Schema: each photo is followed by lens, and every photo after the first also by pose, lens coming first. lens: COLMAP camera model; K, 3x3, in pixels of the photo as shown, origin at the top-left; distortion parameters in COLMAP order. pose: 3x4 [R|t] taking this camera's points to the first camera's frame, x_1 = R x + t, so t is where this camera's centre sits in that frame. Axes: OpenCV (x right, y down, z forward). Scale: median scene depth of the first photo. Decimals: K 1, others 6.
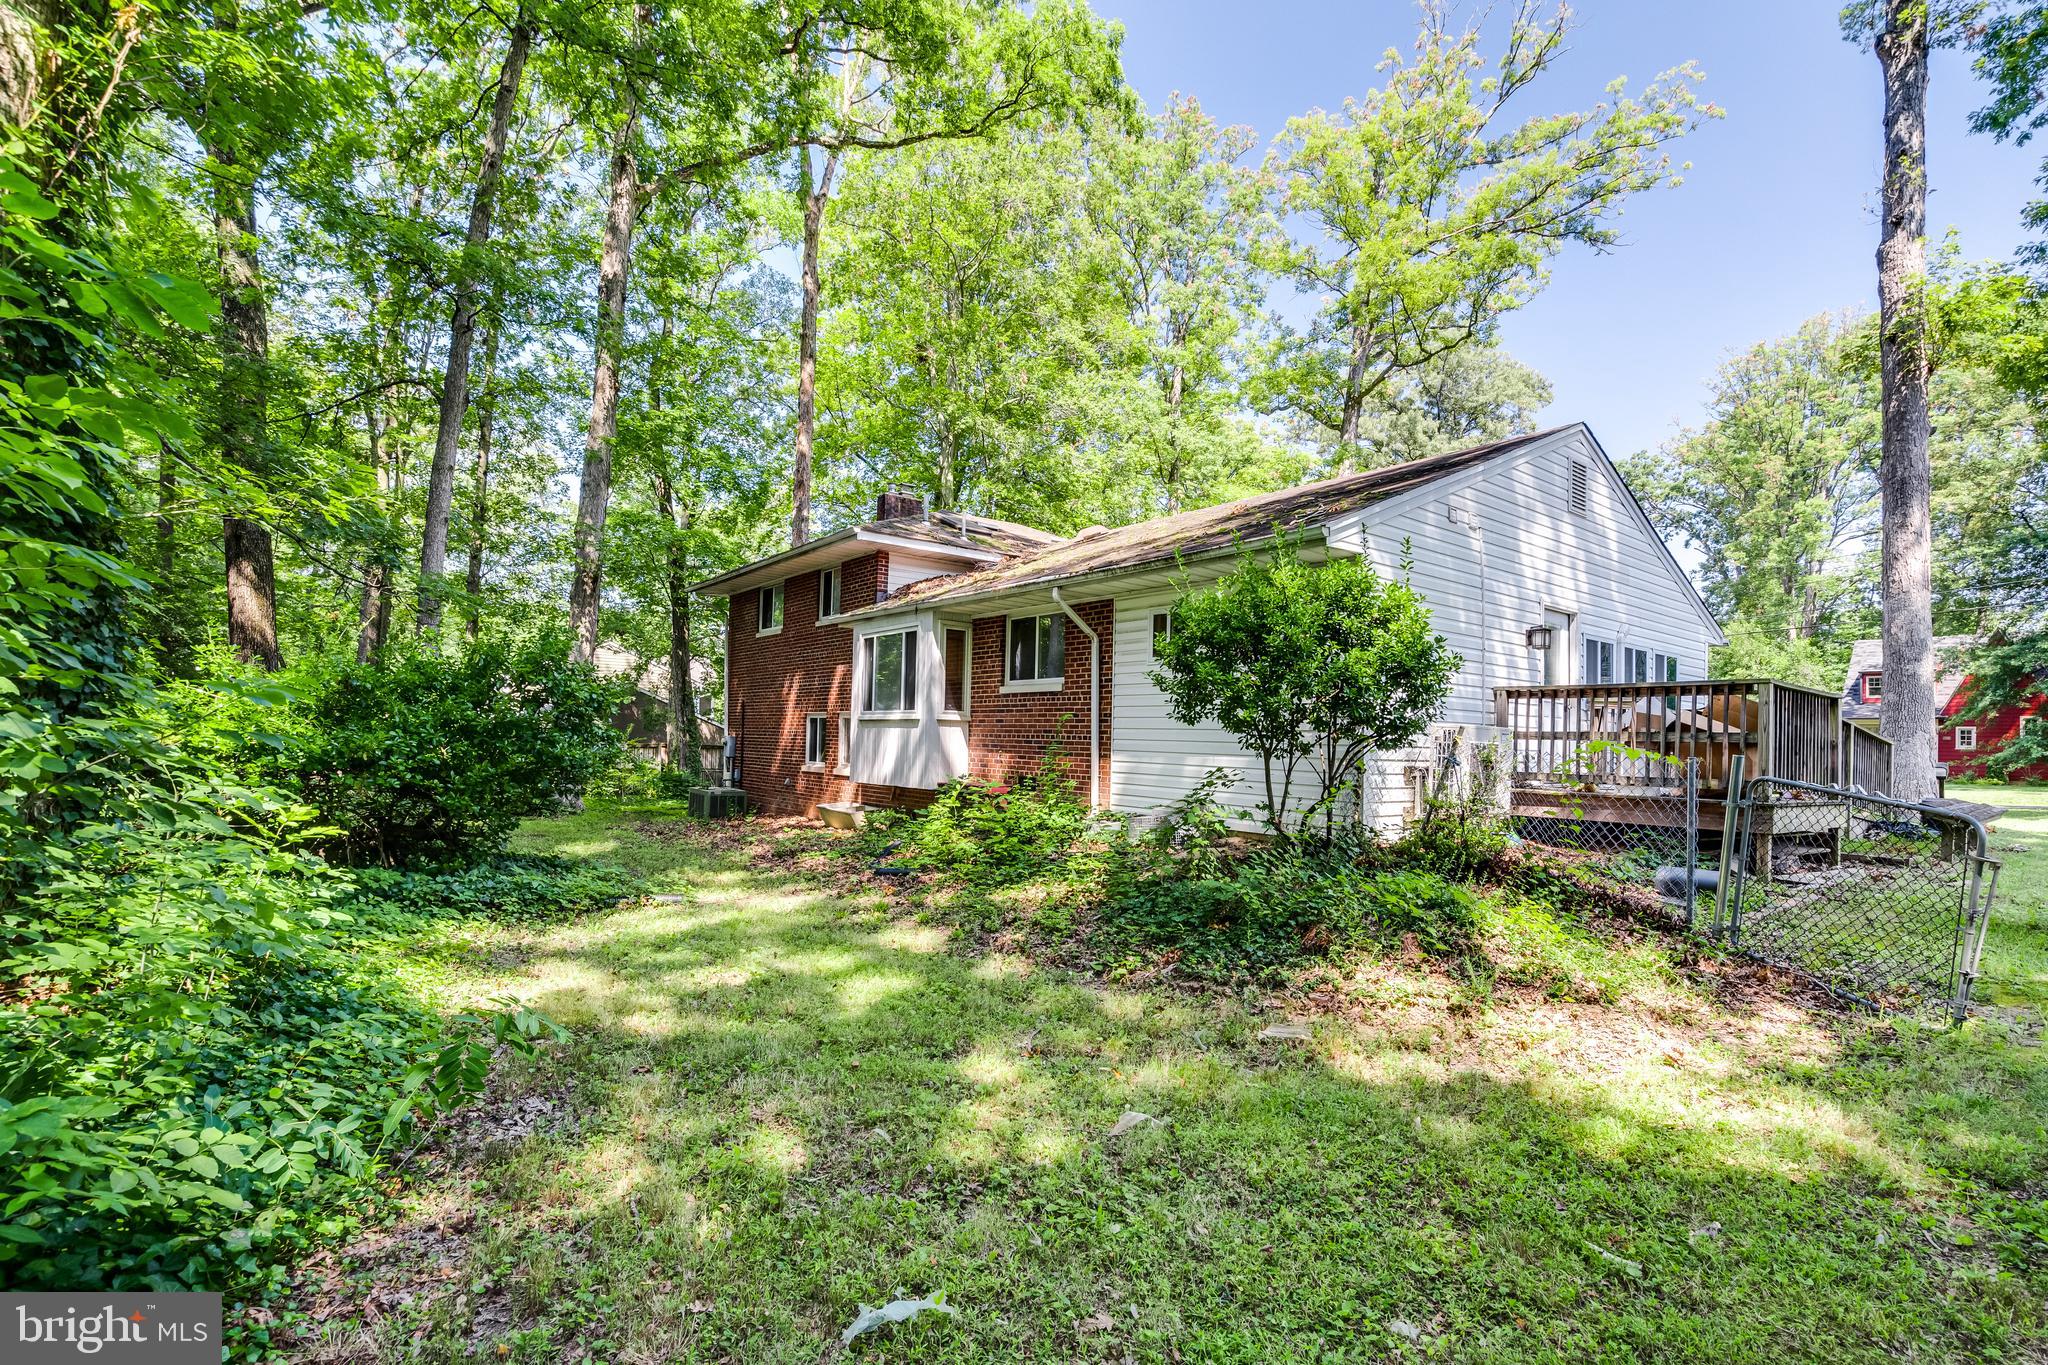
lens RADIAL K [[917.7, 0, 1081.1], [0, 917.7, 703.5], [0, 0, 1]] dist [-0.000540, -0.000178]
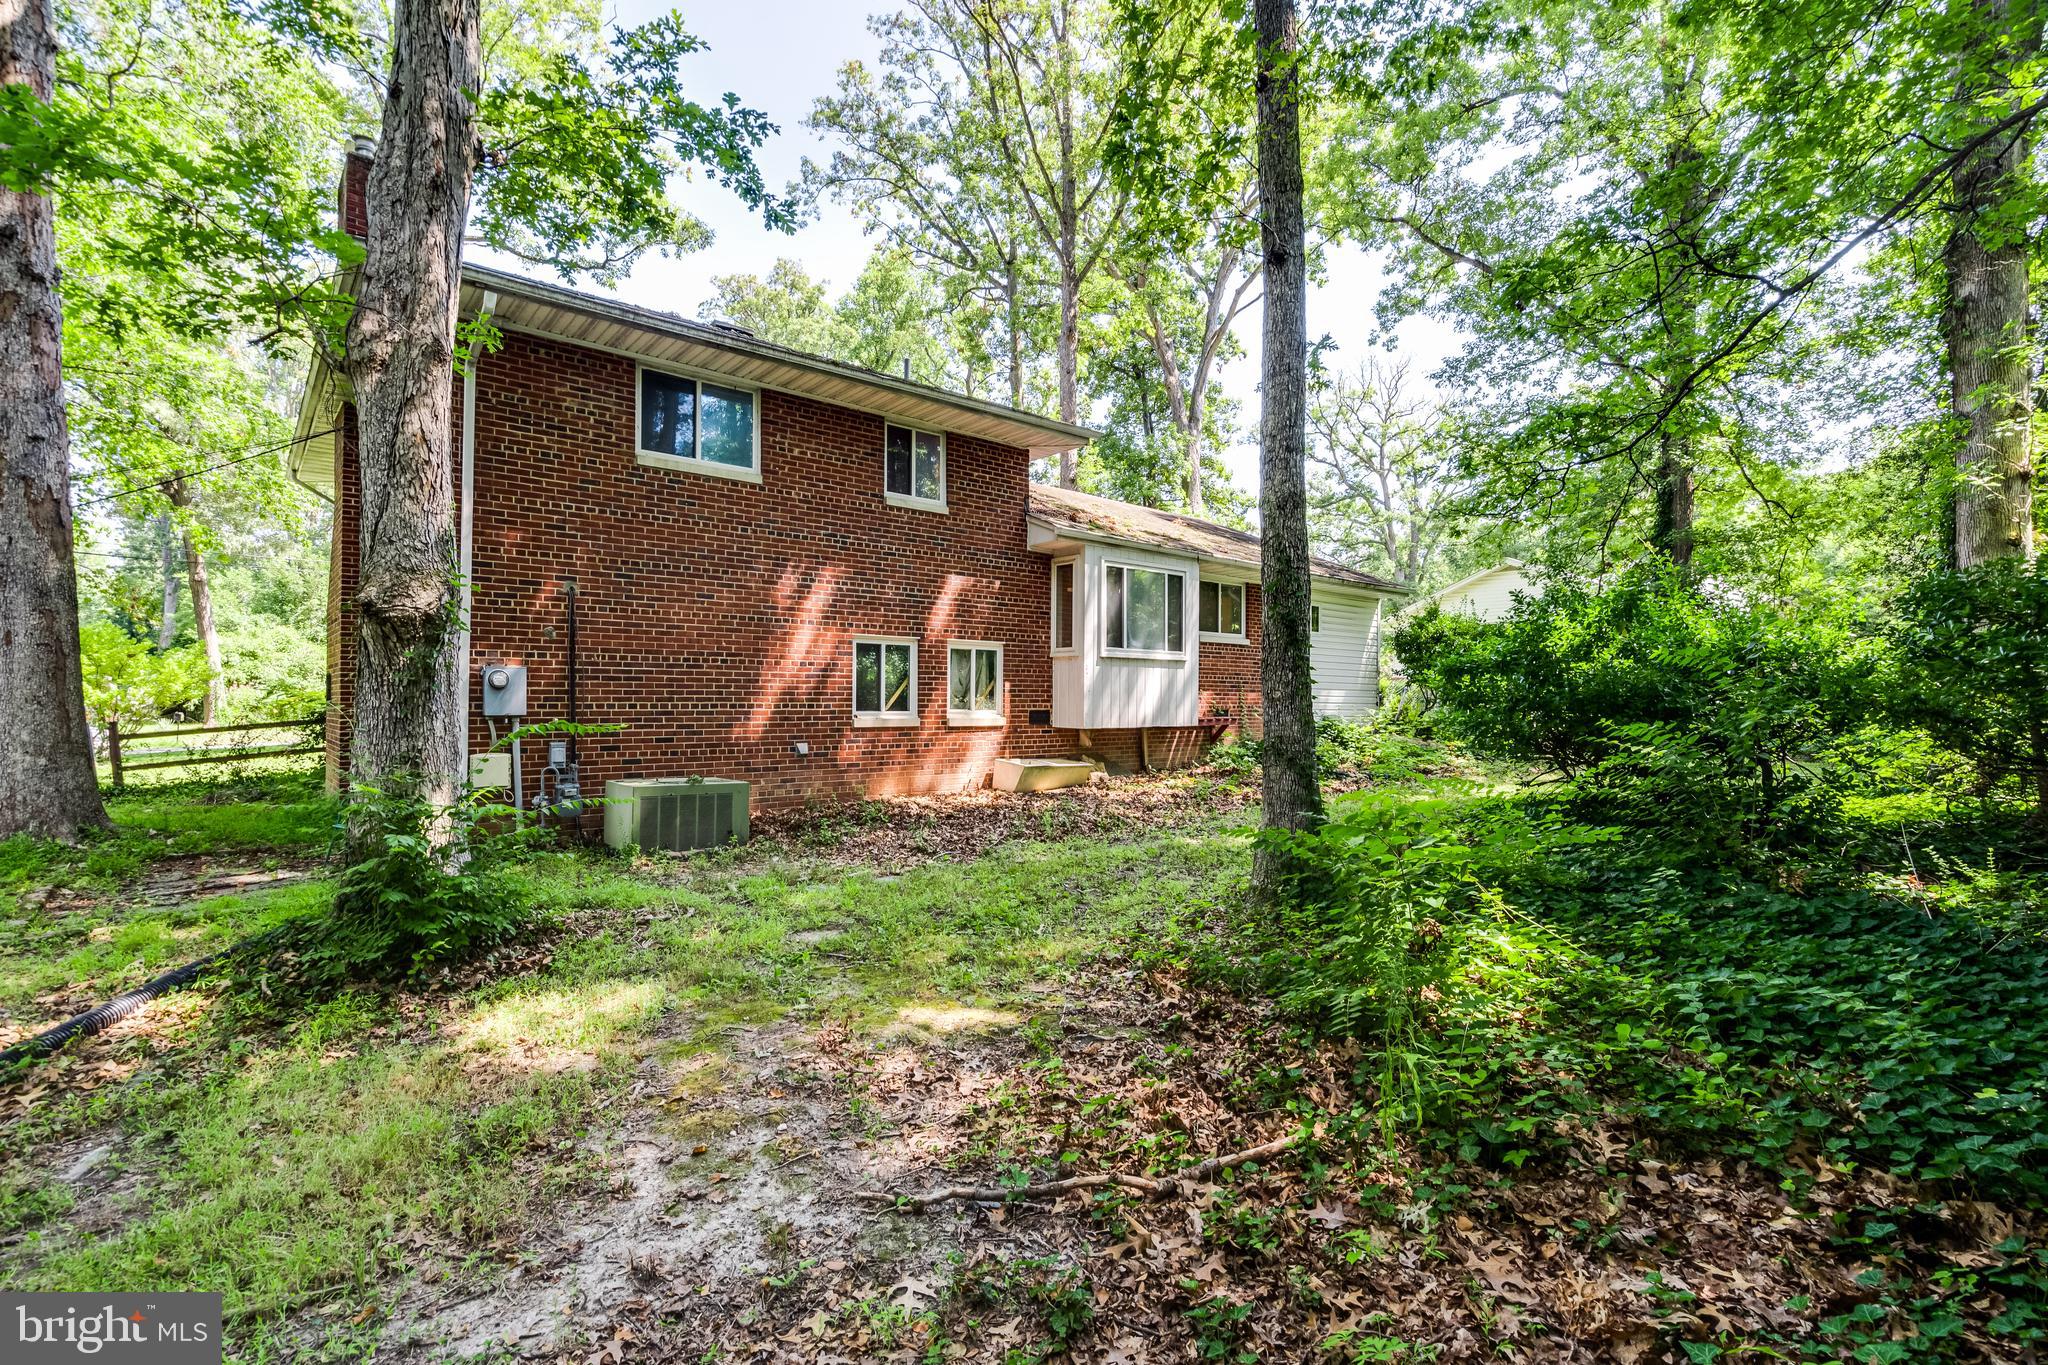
lens RADIAL K [[937.0, 0, 1021.1], [0, 937.0, 693.2], [0, 0, 1]] dist [-0.003293, 0.001636]
pose [[0.008262, -0.005887, 0.999949, -1.063254], [-0.039712, 0.999192, 0.006210, 0.047022], [-0.999177, -0.039761, 0.008021, 0.999337]]
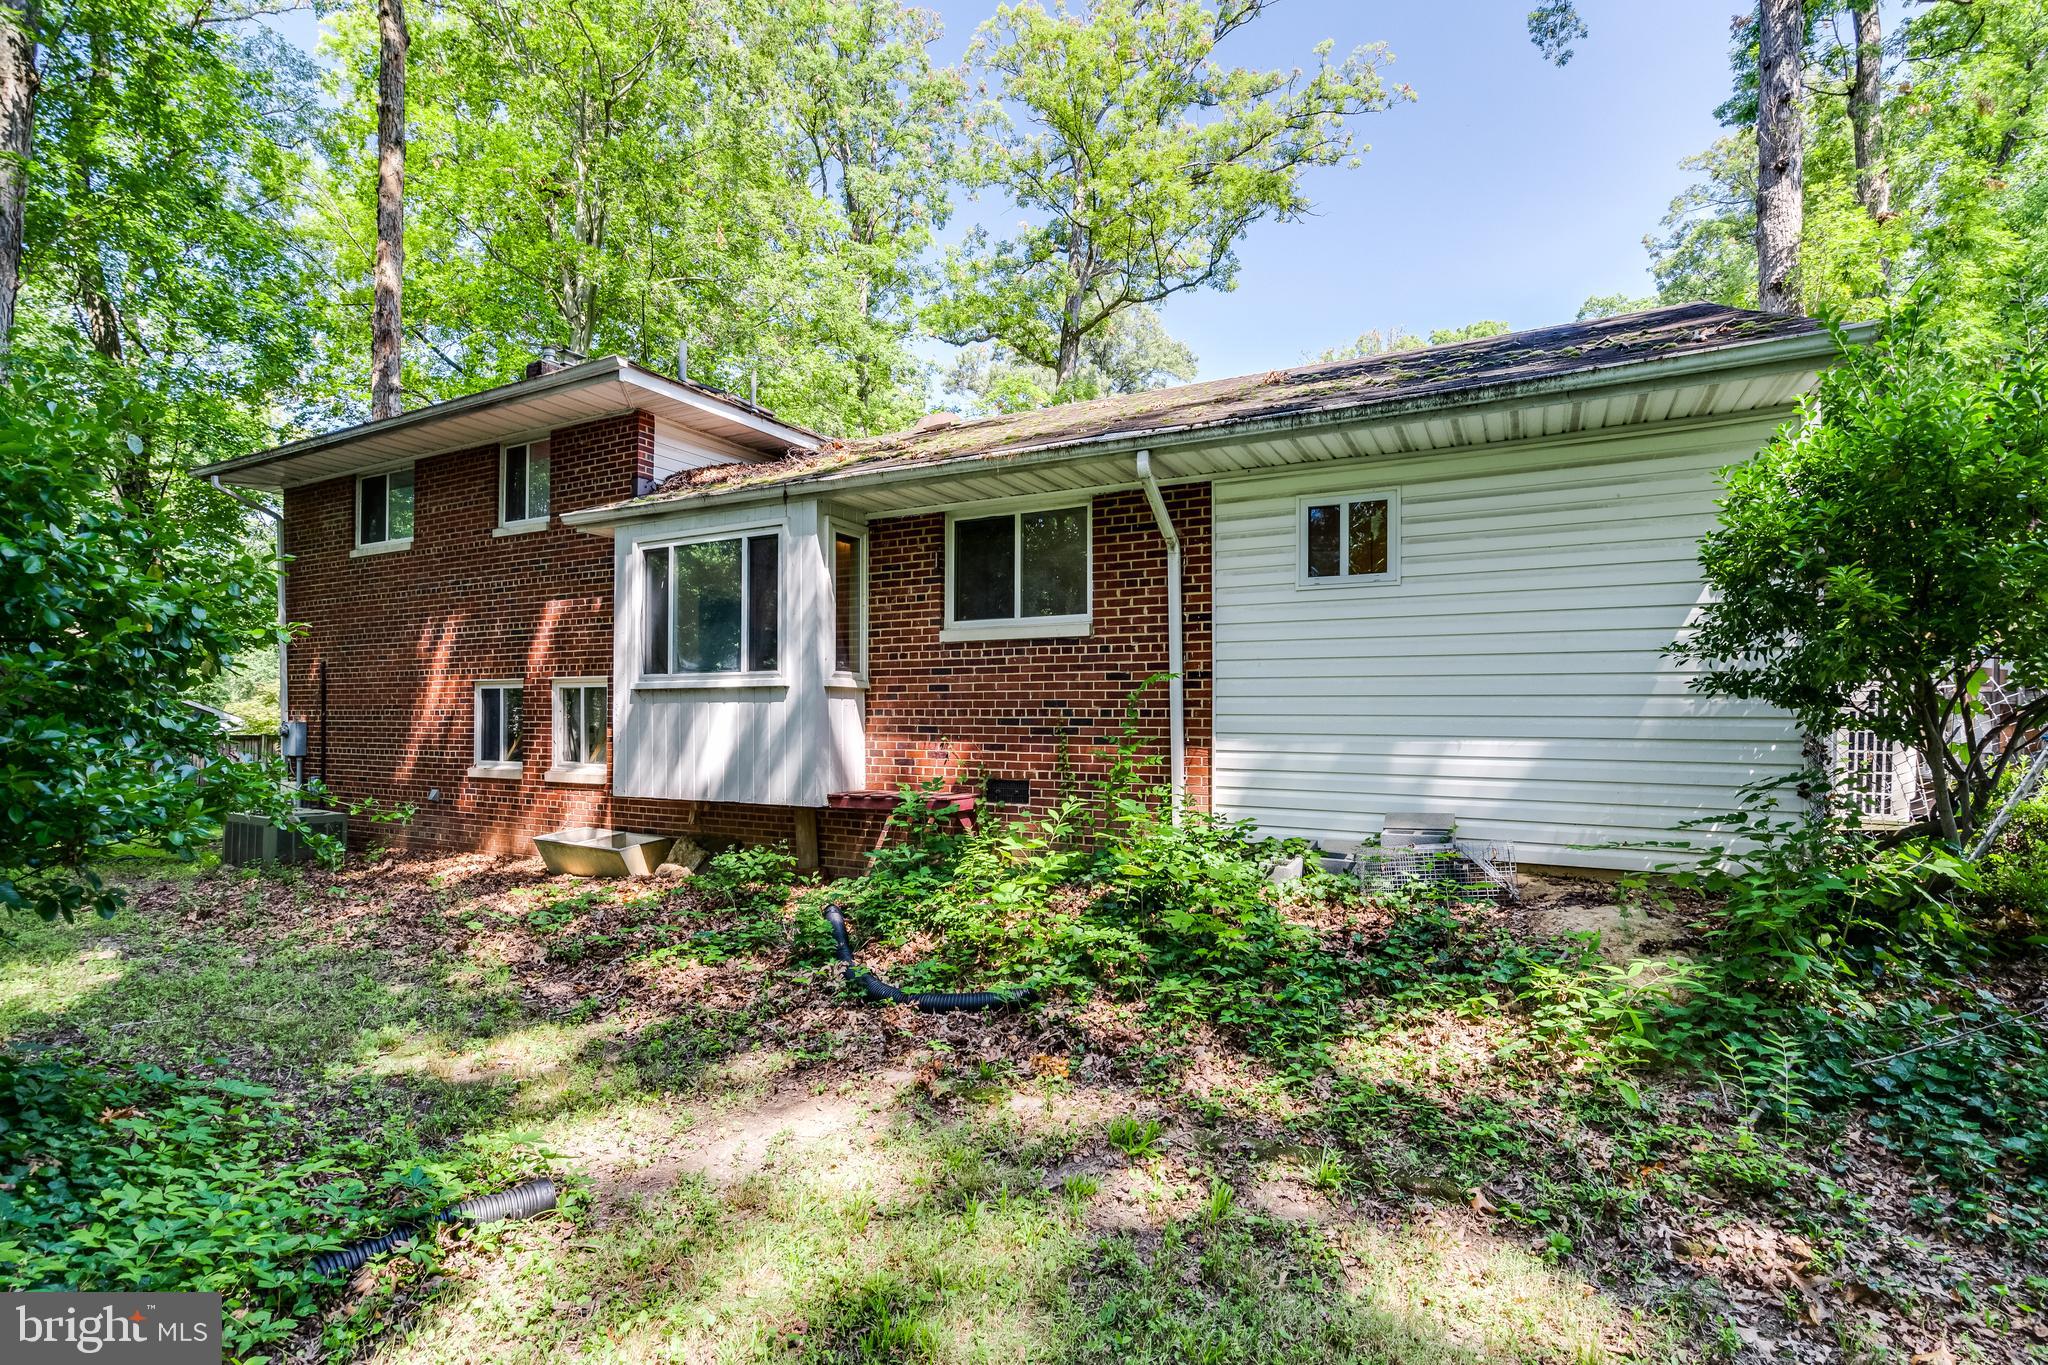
lens RADIAL K [[937.0, 0, 1021.1], [0, 937.0, 693.2], [0, 0, 1]] dist [-0.003293, 0.001636]
pose [[0.928680, -0.012791, 0.370661, -0.220088], [0.004894, 0.999741, 0.022239, 0.007399], [-0.370850, -0.018839, 0.928502, 0.335504]]
